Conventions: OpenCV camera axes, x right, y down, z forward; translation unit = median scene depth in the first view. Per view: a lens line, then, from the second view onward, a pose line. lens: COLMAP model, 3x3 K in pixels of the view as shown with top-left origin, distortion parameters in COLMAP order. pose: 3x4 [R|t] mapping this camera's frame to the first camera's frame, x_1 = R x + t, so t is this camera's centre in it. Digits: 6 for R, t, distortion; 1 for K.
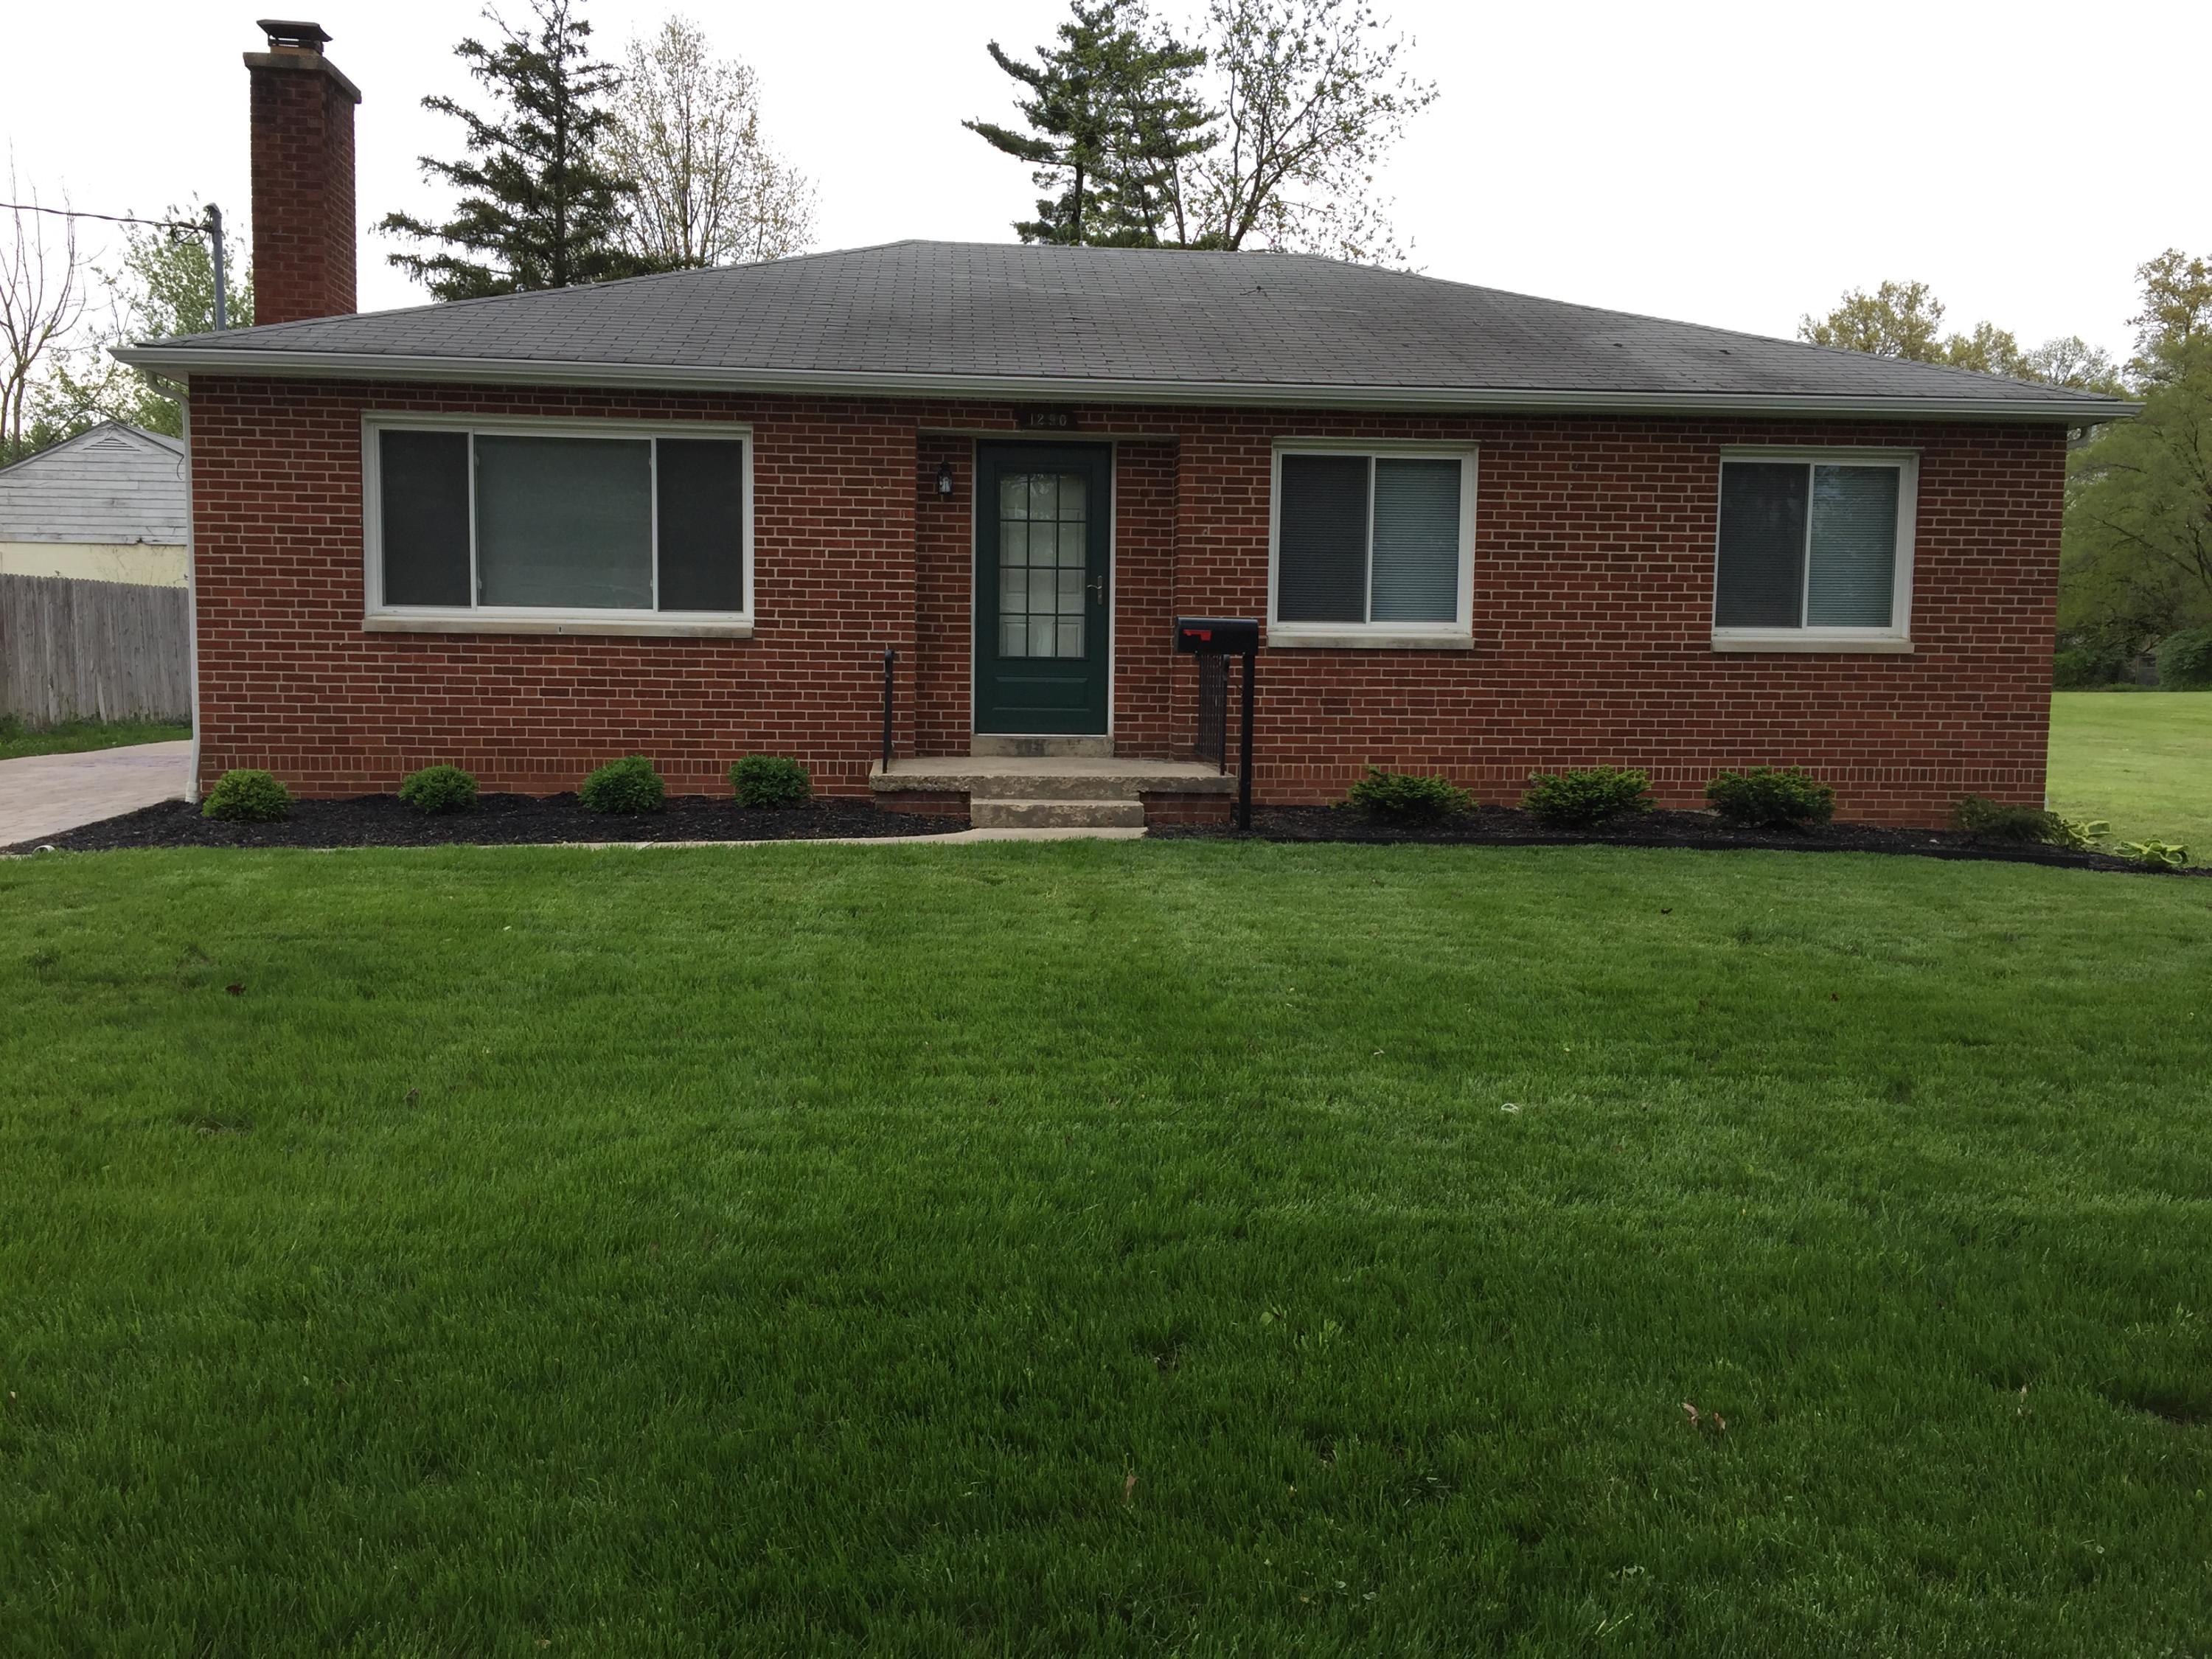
lens RADIAL K [[1908.7, 0, 1103.2], [0, 1908.7, 828.2], [0, 0, 1]] dist [0.065033, -0.046953]
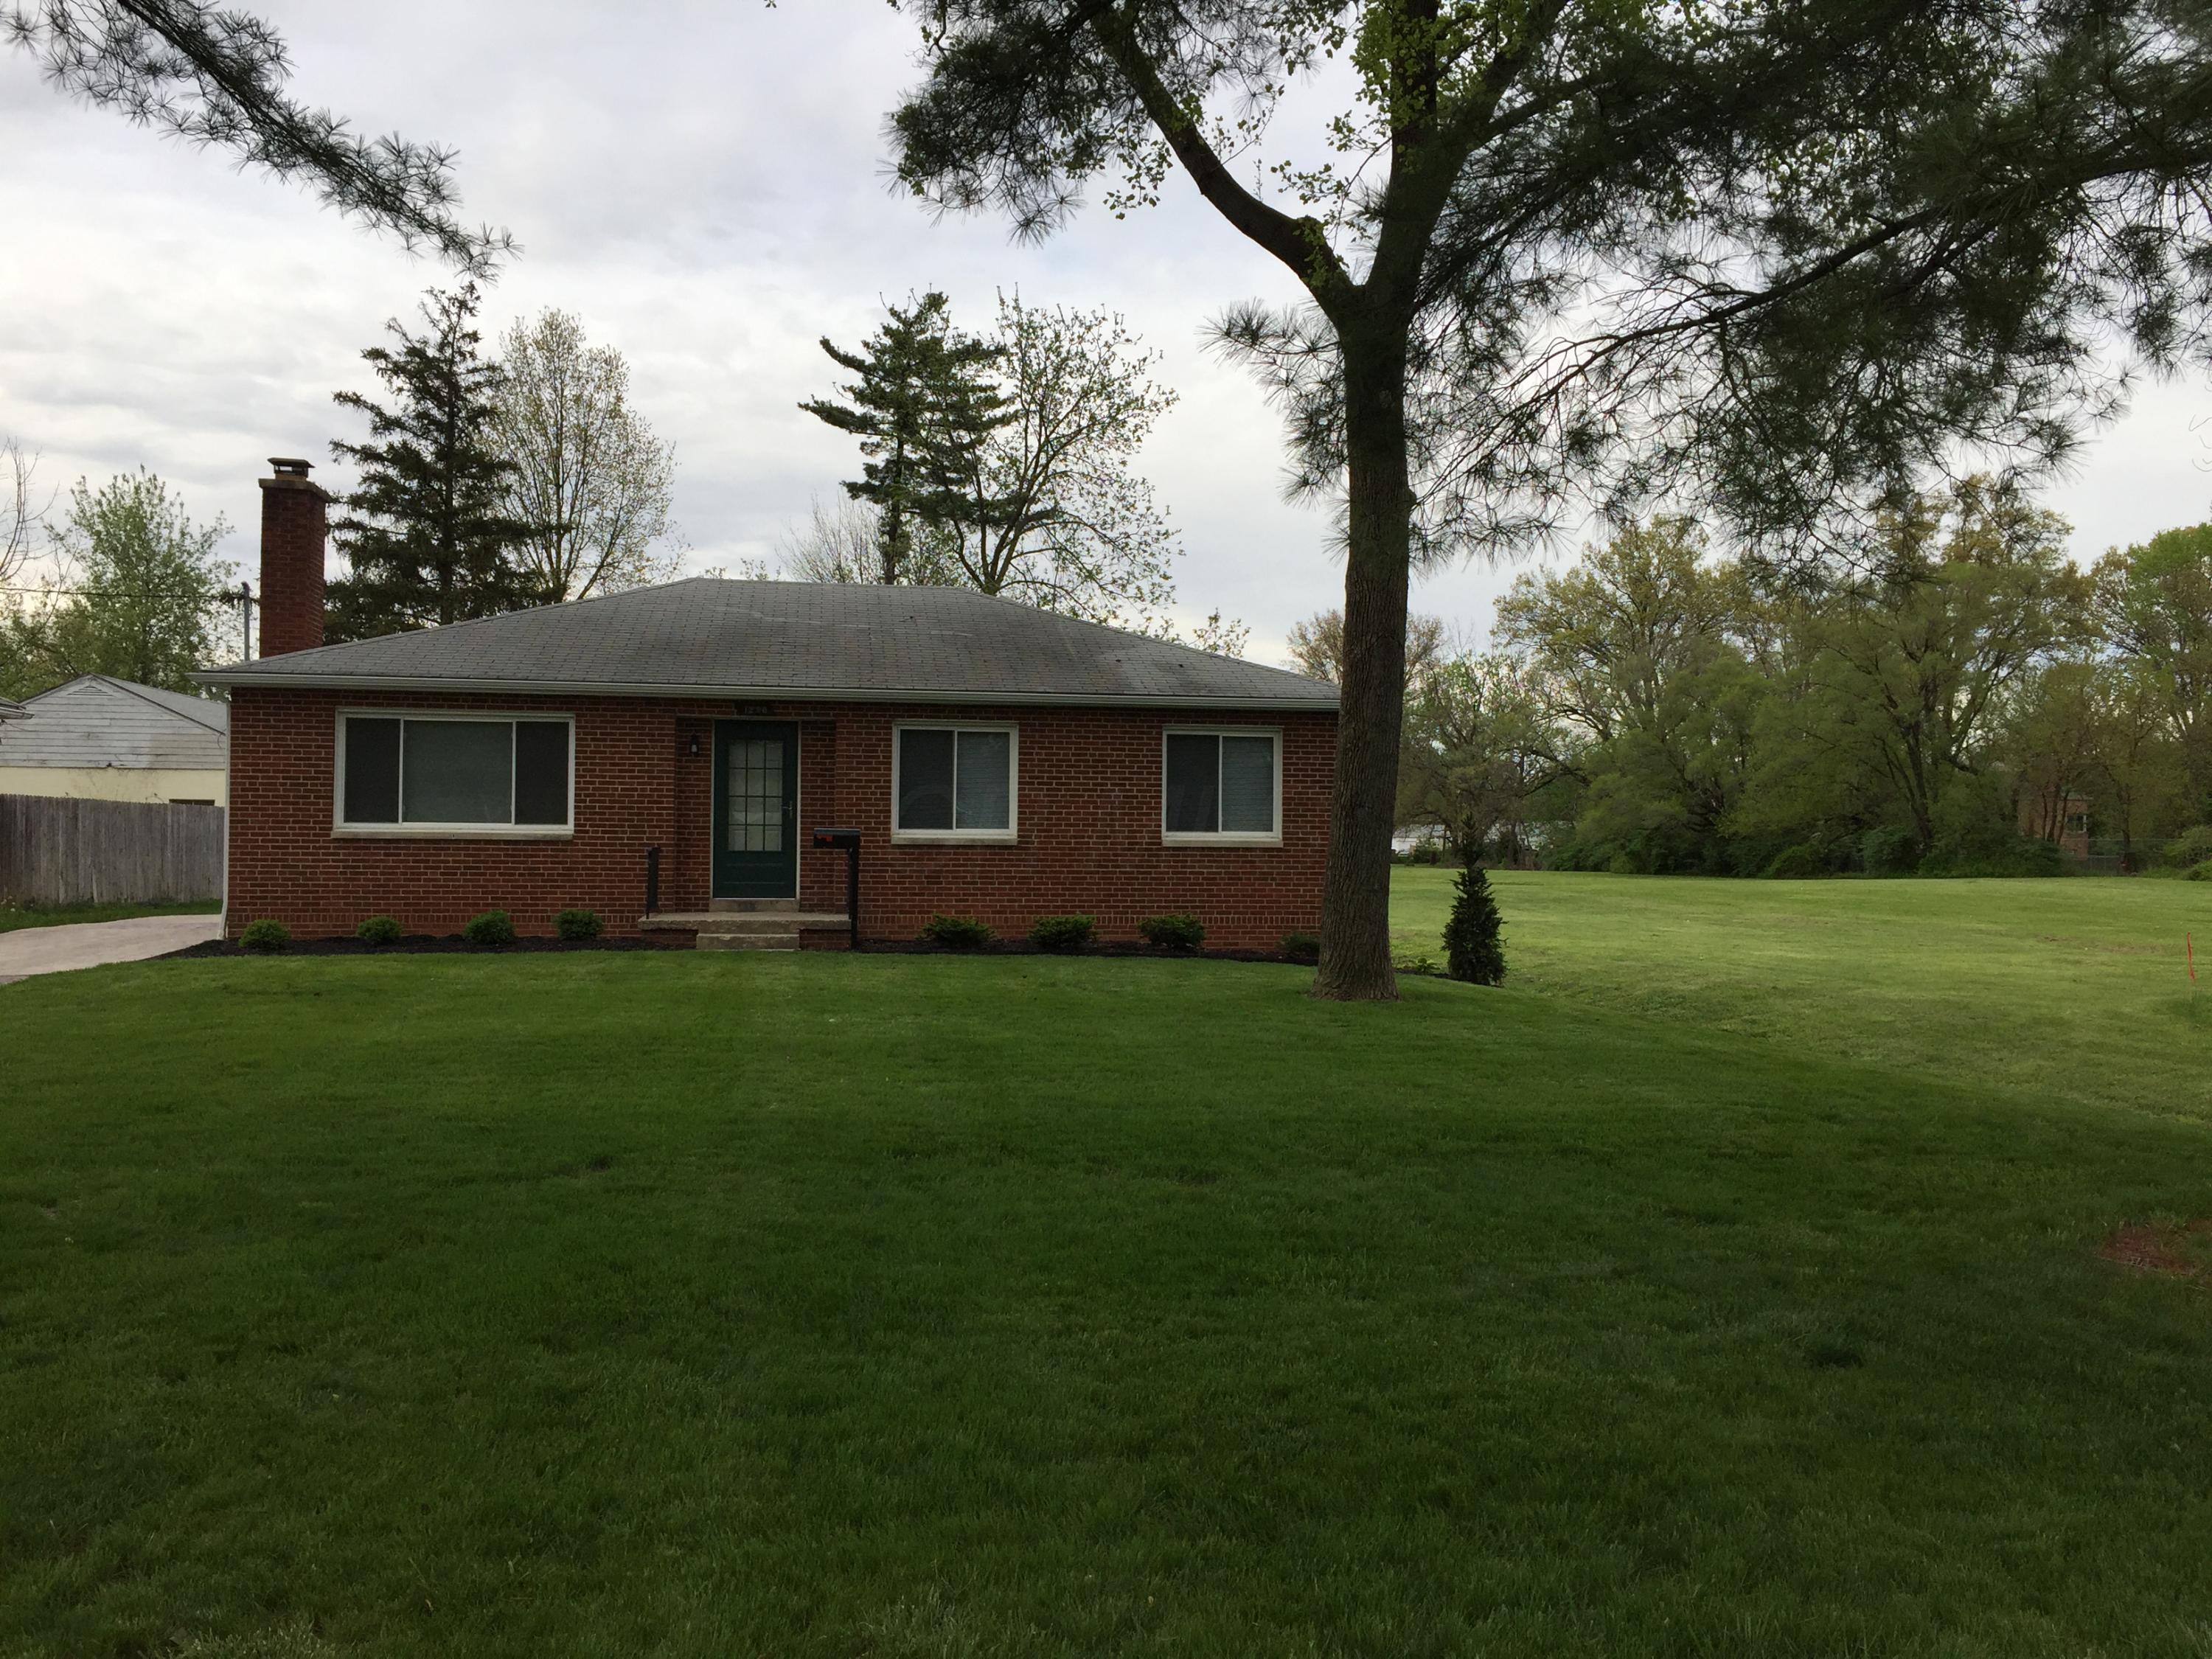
lens RADIAL K [[1908.7, 0, 1111.5], [0, 1908.7, 833.6], [0, 0, 1]] dist [0.065033, -0.046953]
pose [[0.997834, -0.003685, 0.065686, 0.096854], [0.010078, 0.995207, -0.097274, 0.034061], [-0.065013, 0.097725, 0.993088, -0.379434]]
